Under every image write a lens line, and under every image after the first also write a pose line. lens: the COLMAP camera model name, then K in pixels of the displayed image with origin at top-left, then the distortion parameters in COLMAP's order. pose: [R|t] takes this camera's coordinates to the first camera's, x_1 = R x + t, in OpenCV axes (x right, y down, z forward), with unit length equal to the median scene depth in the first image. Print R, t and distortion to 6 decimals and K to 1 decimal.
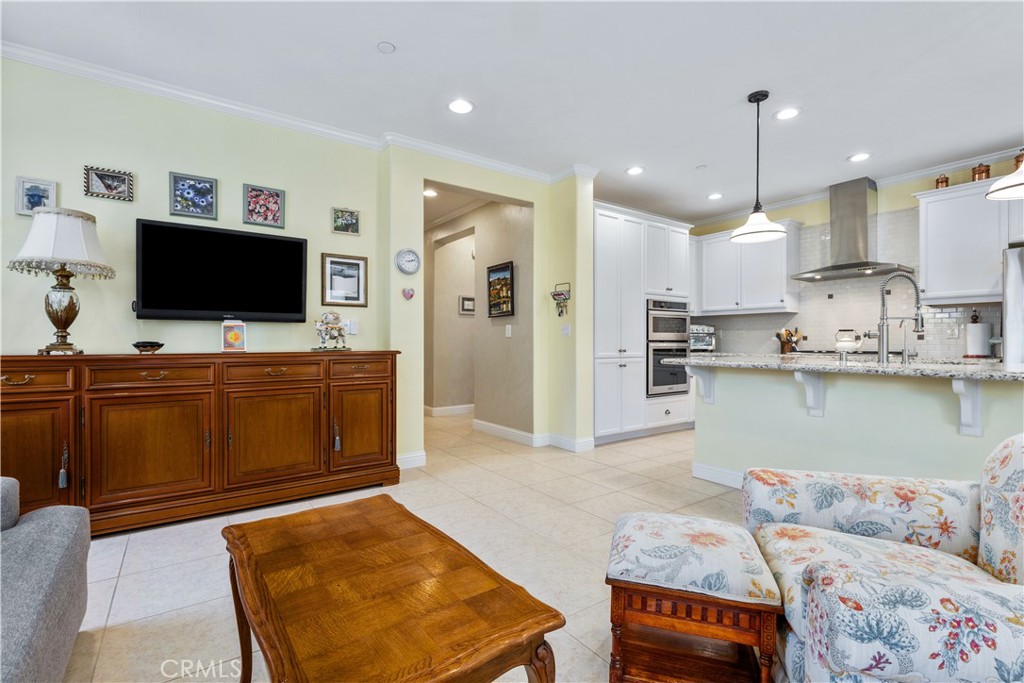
lens RADIAL K [[461.6, 0, 512.3], [0, 461.6, 342.8], [0, 0, 1]] dist [-0.010076, -0.000563]
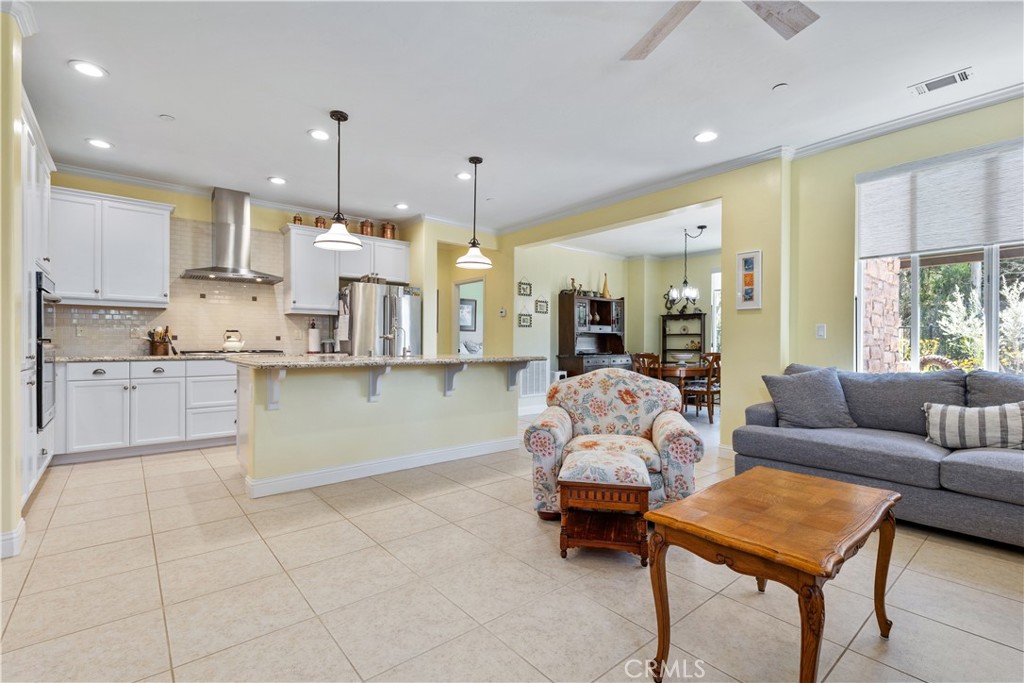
lens RADIAL K [[461.6, 0, 510.6], [0, 461.6, 347.8], [0, 0, 1]] dist [-0.010076, -0.000563]
pose [[-0.089179, -0.013146, 0.995929, -0.737176], [-0.002304, 0.999913, 0.012993, -0.006528], [-0.996013, -0.001136, -0.089201, 0.866446]]
